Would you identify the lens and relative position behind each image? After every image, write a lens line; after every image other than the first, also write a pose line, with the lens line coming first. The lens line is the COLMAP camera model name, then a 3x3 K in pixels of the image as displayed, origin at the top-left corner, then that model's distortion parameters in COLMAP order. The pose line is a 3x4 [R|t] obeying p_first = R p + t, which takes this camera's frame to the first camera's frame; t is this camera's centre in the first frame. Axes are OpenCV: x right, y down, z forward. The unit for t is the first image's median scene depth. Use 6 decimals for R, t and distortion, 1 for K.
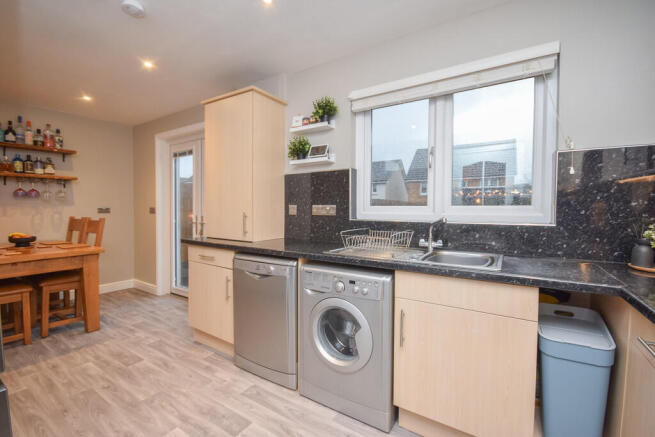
lens RADIAL K [[290.2, 0, 327.5], [0, 290.2, 218.5], [0, 0, 1]] dist [0.001491, -0.010946]
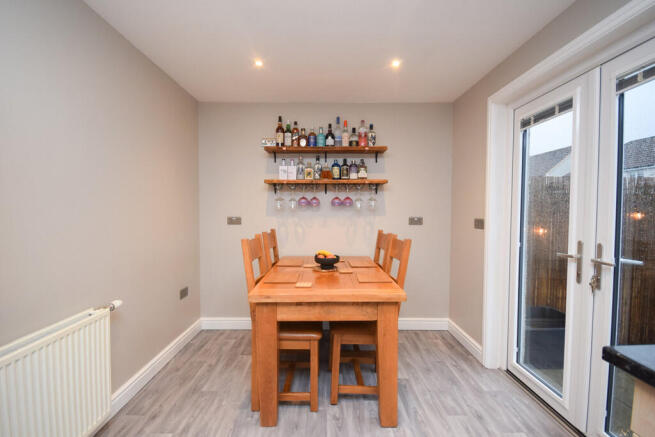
lens RADIAL K [[290.2, 0, 327.5], [0, 290.2, 218.5], [0, 0, 1]] dist [0.001491, -0.010946]
pose [[0.556095, 0.021709, -0.830835, -0.316620], [-0.024465, 0.999653, 0.009745, -0.043398], [0.830759, 0.014907, 0.556433, 0.451639]]
